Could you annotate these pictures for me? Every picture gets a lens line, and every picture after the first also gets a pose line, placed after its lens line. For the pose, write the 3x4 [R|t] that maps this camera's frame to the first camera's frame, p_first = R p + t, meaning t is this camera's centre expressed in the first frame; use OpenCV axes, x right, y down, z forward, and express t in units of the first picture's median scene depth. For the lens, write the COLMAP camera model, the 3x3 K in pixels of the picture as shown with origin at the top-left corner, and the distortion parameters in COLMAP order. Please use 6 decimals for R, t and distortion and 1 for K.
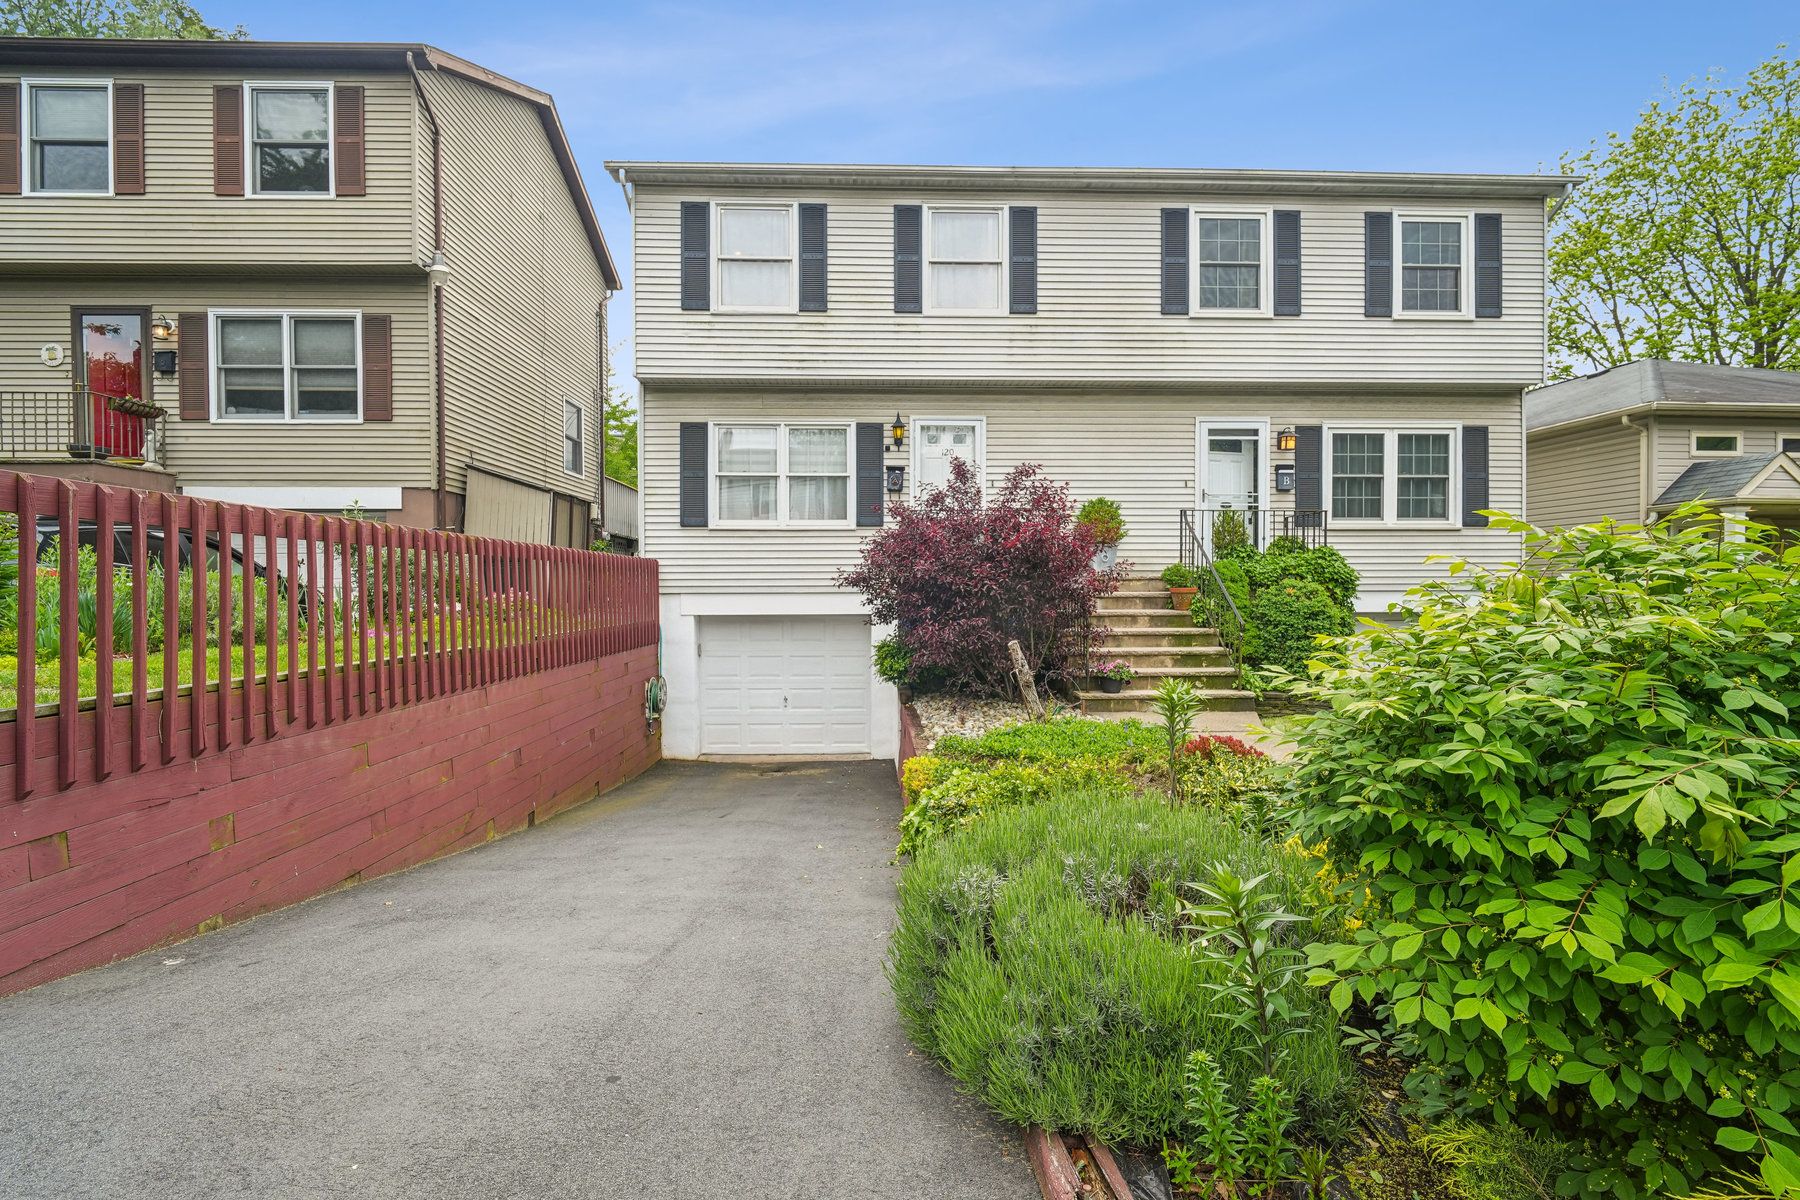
lens RADIAL K [[872.5, 0, 883.1], [0, 872.5, 594.0], [0, 0, 1]] dist [0.002823, -0.001958]
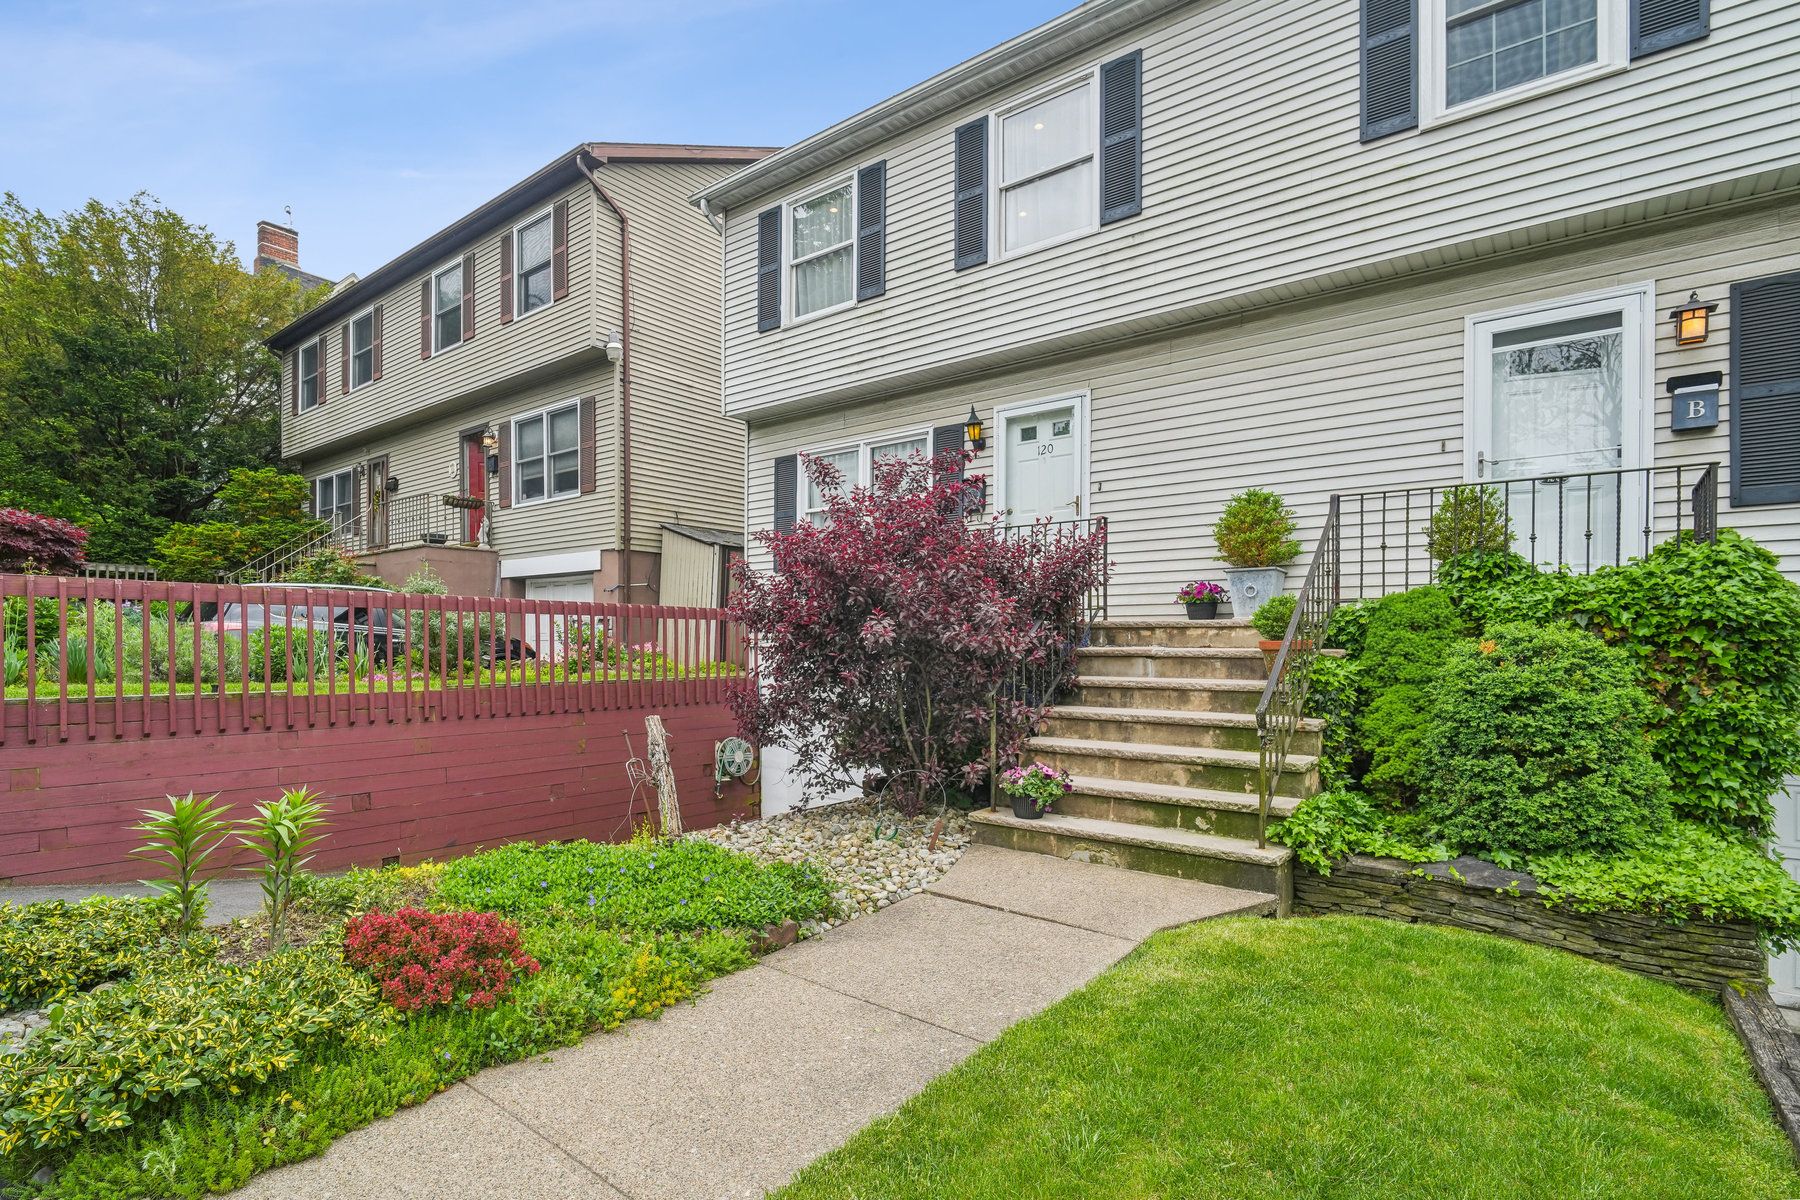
lens RADIAL K [[872.5, 0, 866.1], [0, 872.5, 648.9], [0, 0, 1]] dist [0.002823, -0.001958]
pose [[0.764944, 0.007002, -0.644059, 0.427903], [-0.006587, 0.999974, 0.003049, -0.001490], [0.644063, 0.001910, 0.764970, 0.368898]]
